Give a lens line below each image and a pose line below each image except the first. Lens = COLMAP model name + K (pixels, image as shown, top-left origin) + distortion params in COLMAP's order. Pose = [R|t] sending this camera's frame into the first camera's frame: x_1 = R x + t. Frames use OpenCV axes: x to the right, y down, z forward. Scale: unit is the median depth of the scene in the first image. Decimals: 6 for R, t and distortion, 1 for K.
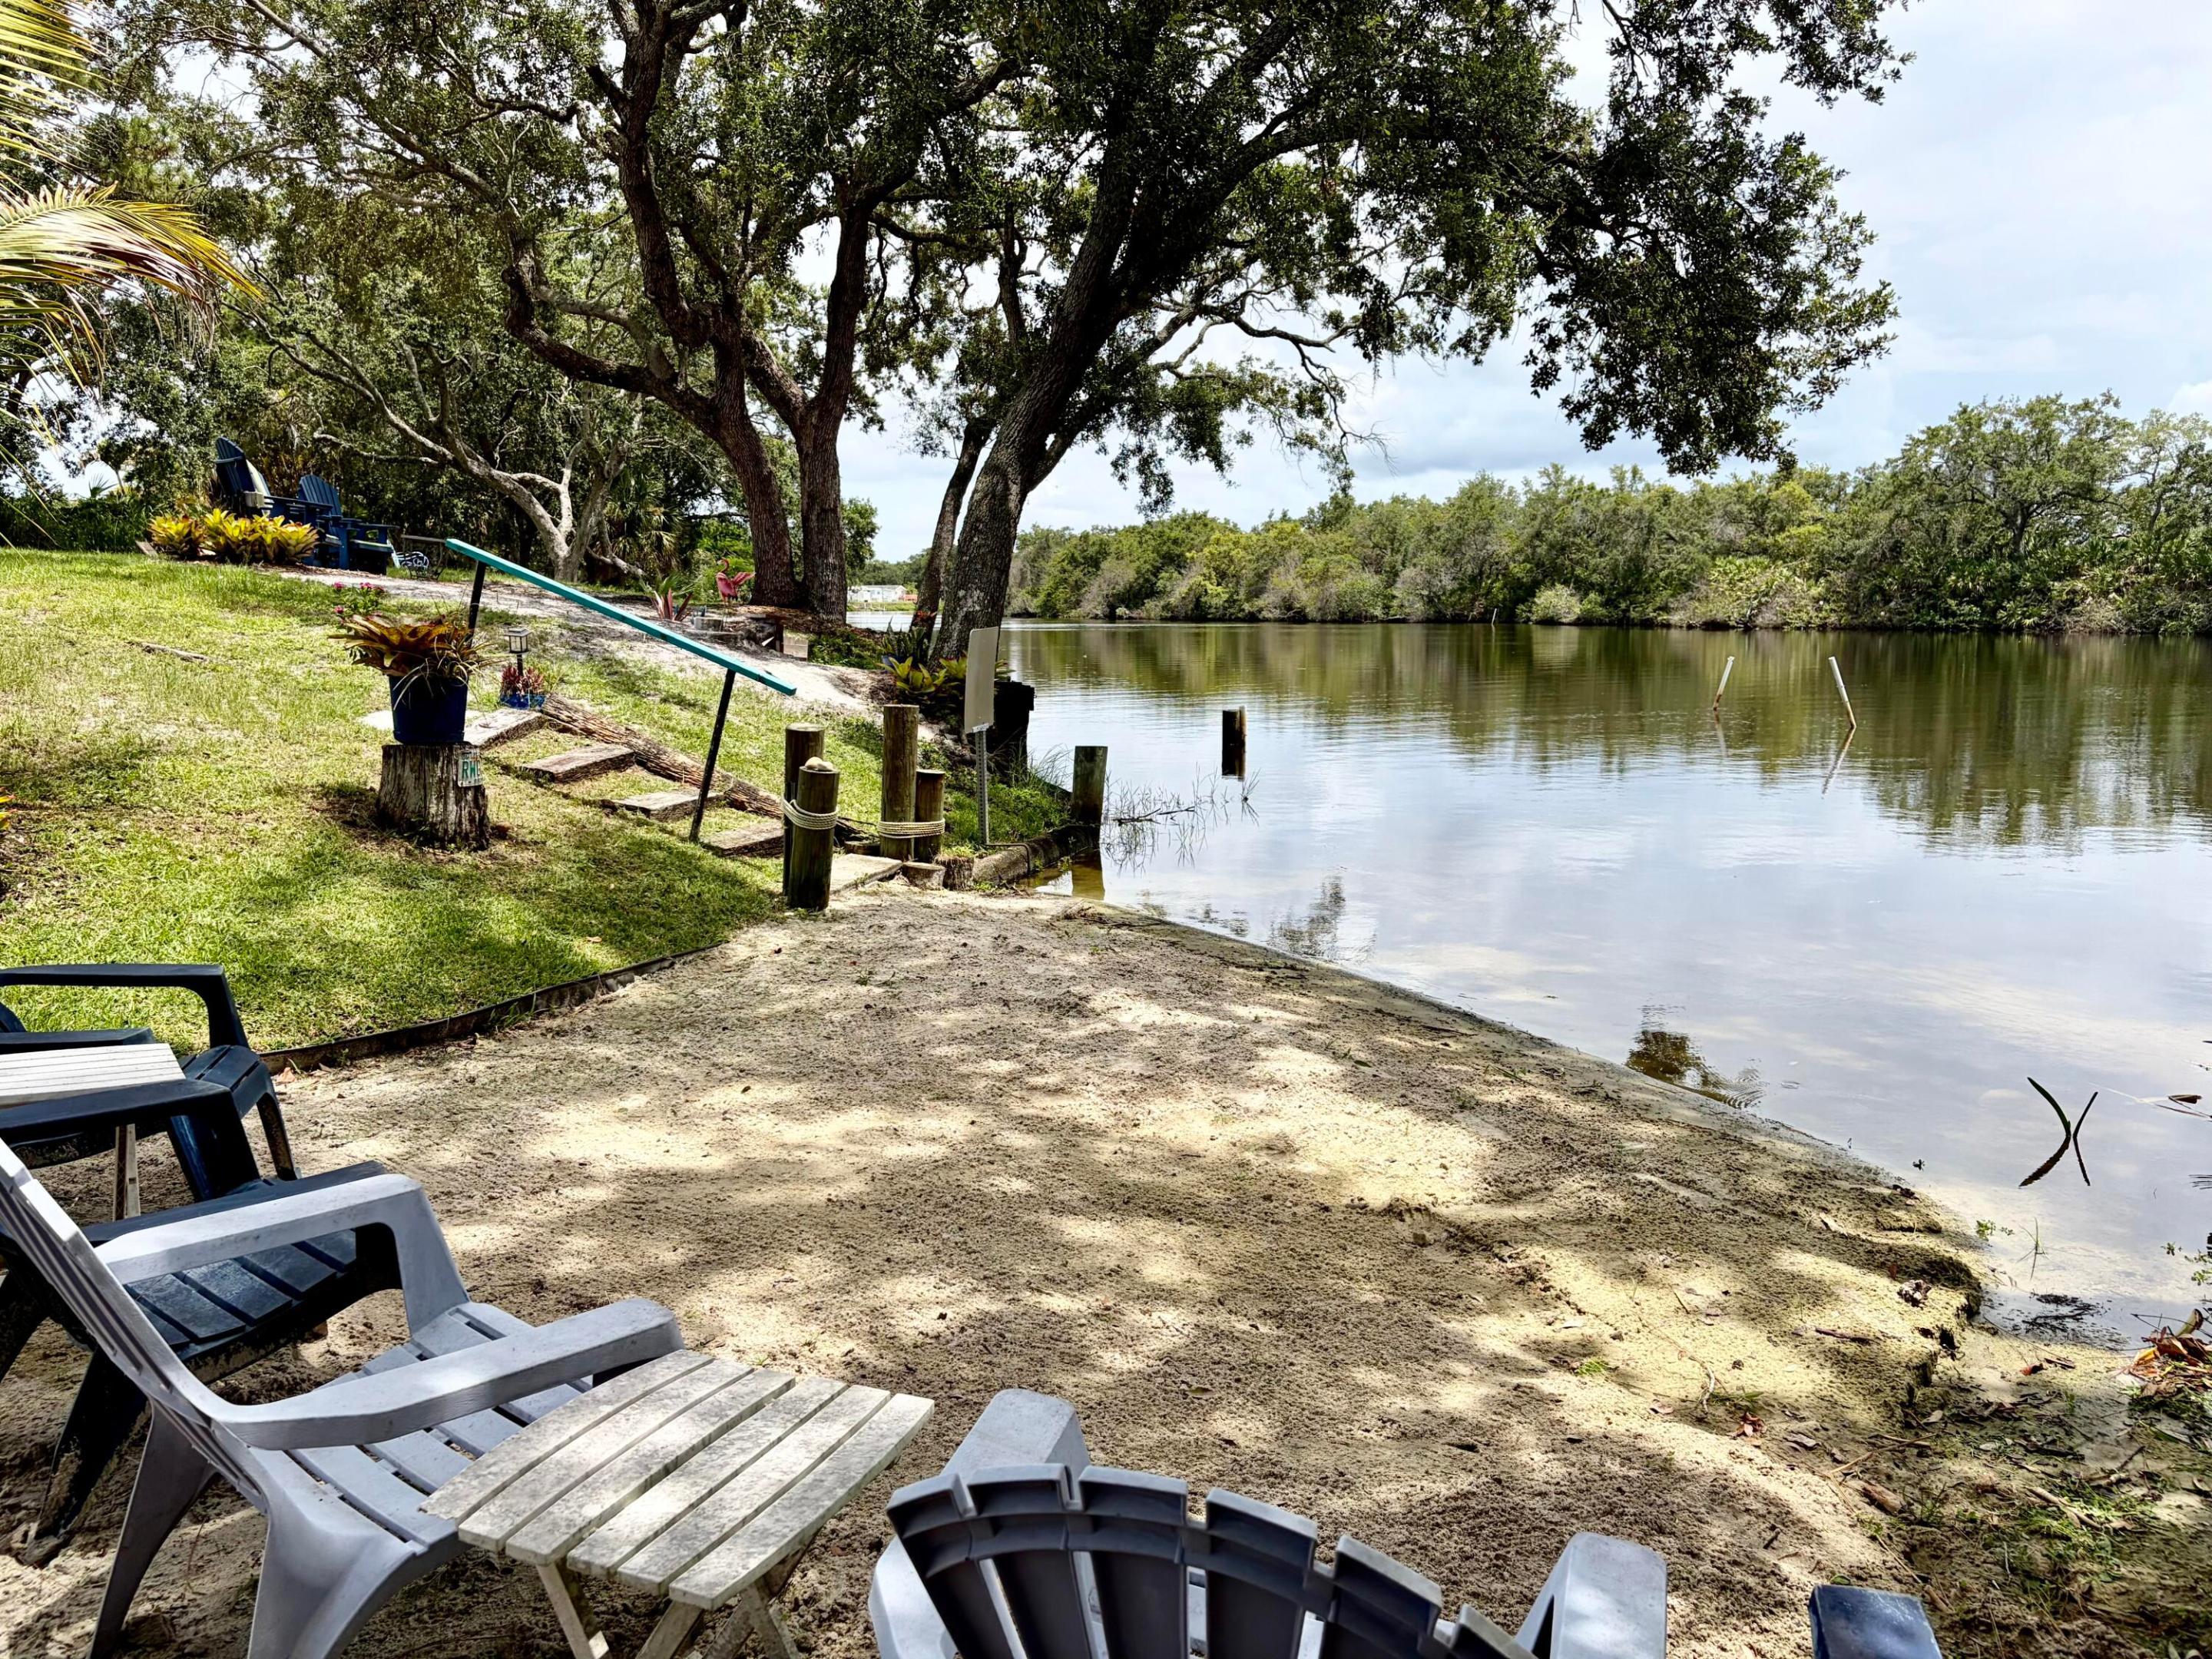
lens RADIAL K [[1697.2, 0, 1076.1], [0, 1697.2, 839.8], [0, 0, 1]] dist [0.060664, -0.099111]
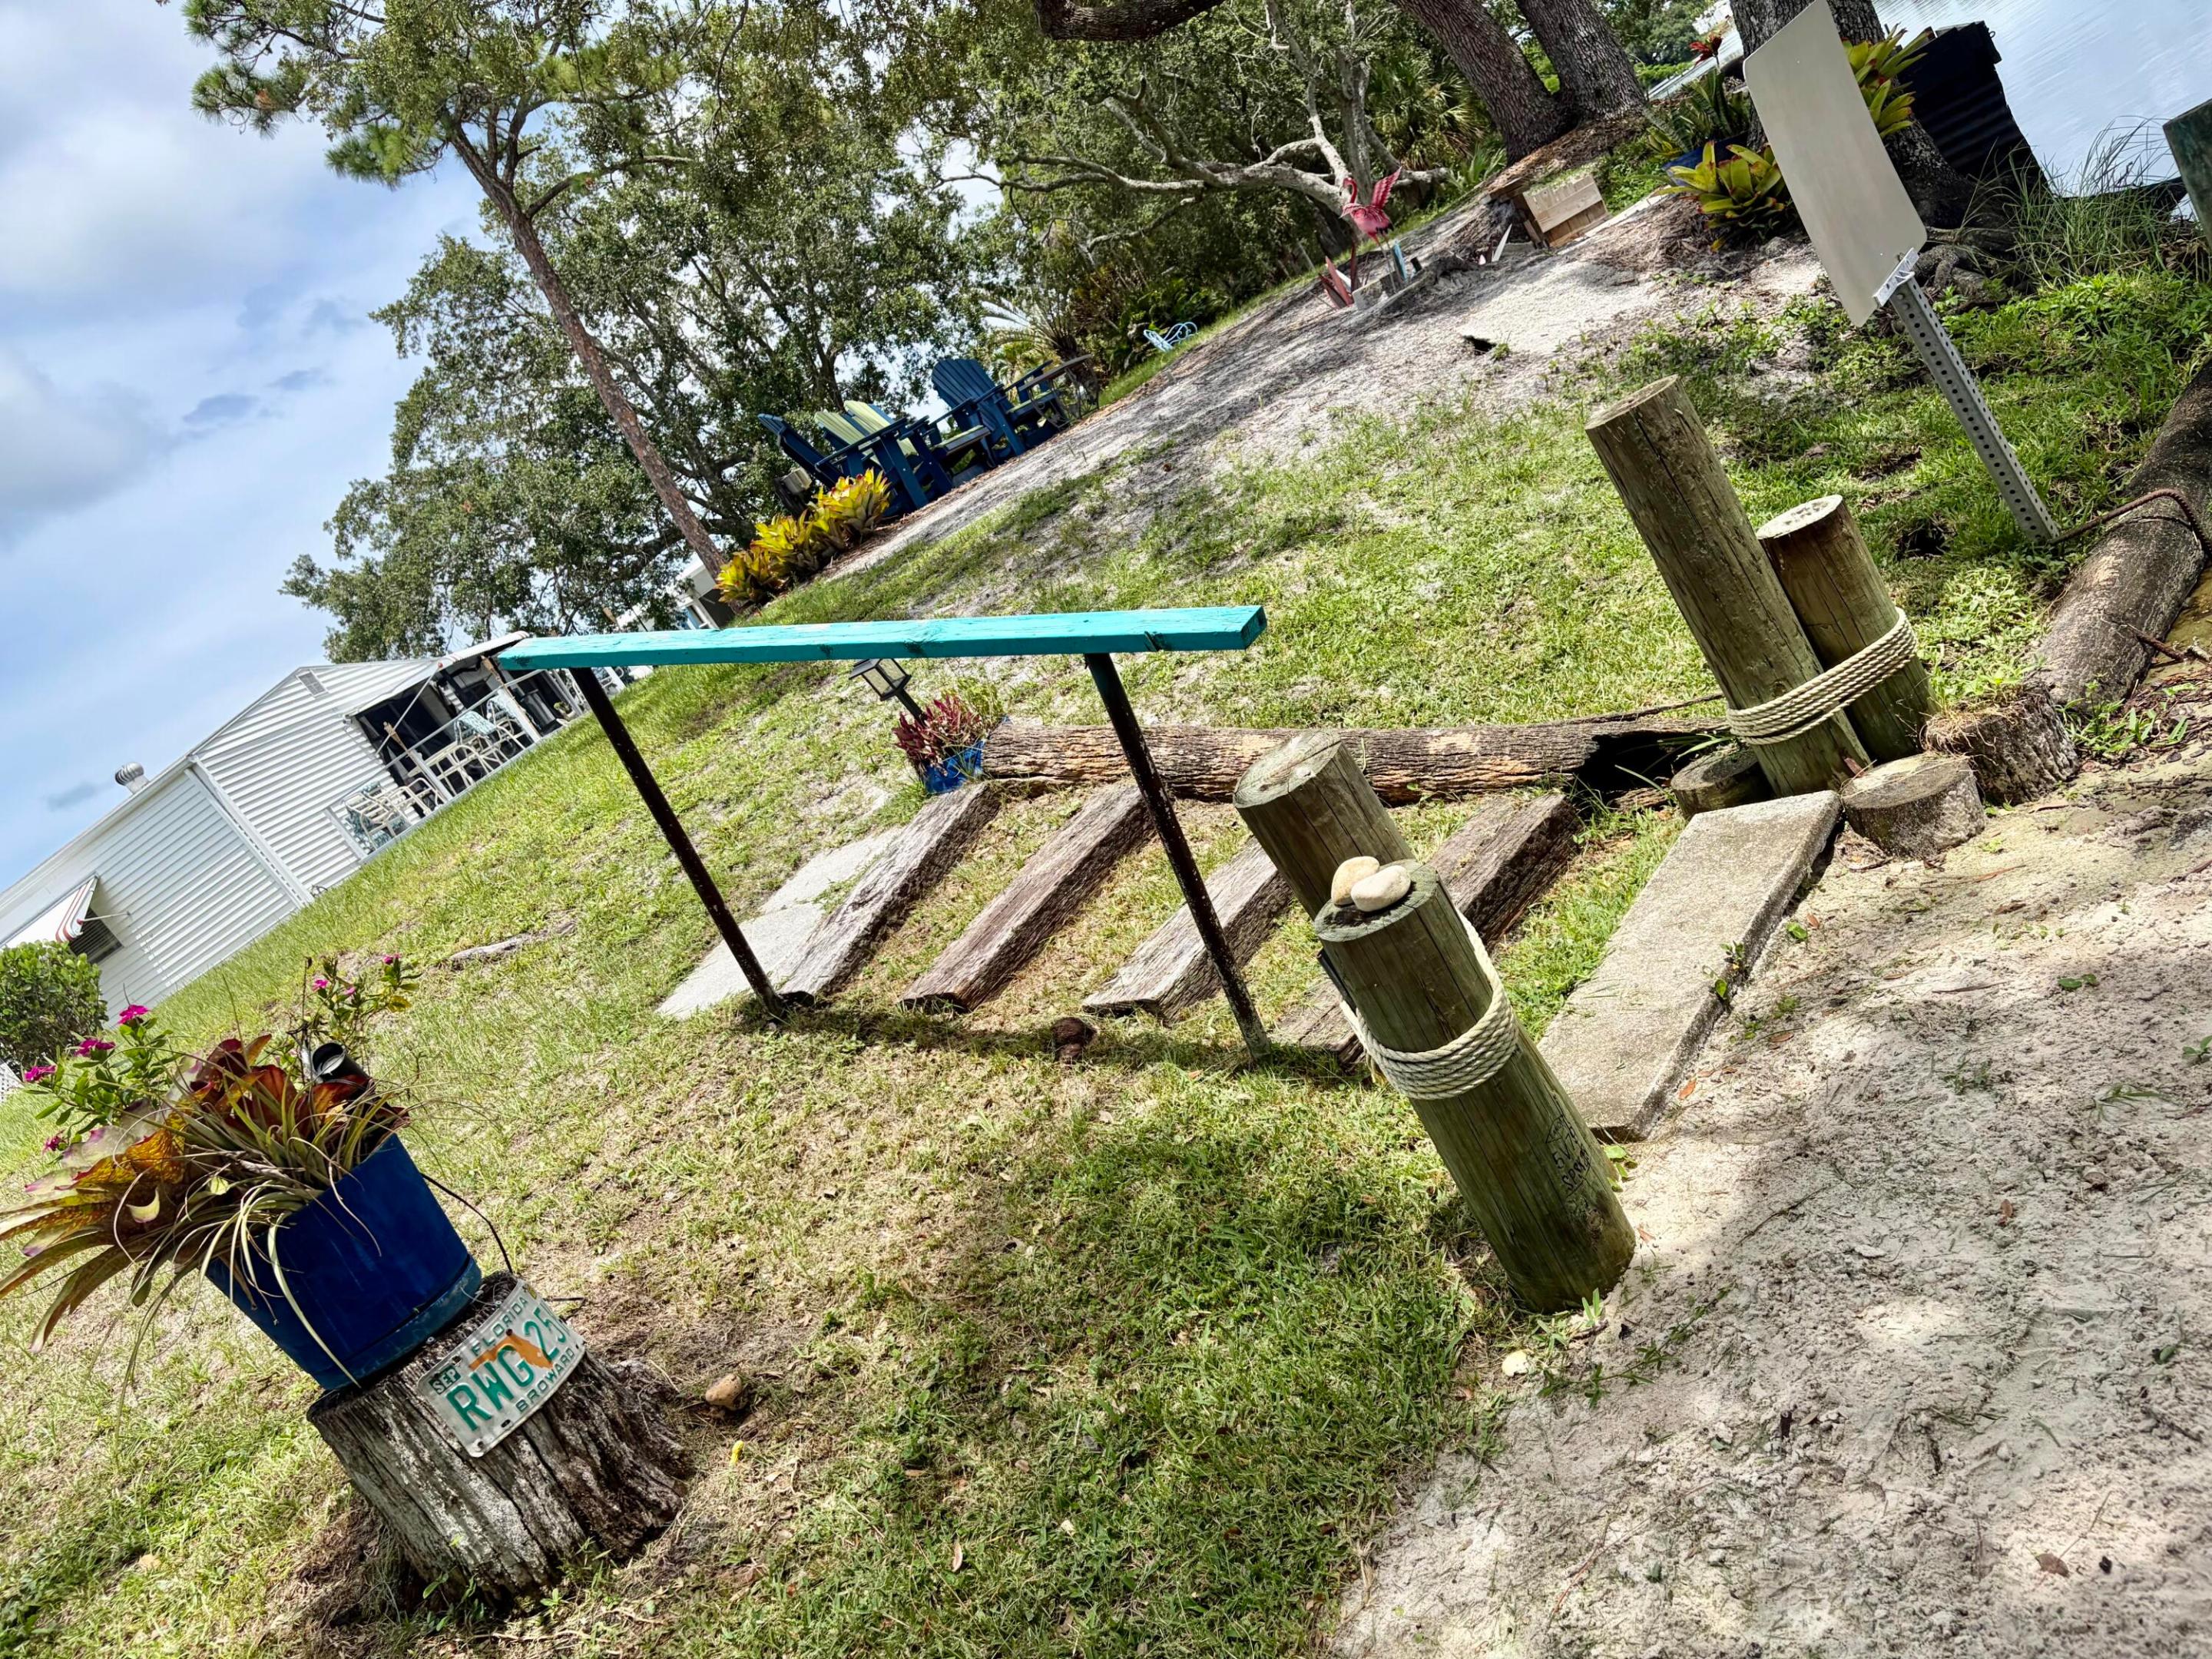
lens RADIAL K [[1697.2, 0, 1076.1], [0, 1697.2, 839.8], [0, 0, 1]] dist [0.060664, -0.099111]
pose [[0.721891, -0.357127, -0.592734, -0.001736], [0.487235, 0.870550, 0.068889, -0.021173], [0.491402, -0.338531, 0.802447, 0.160378]]
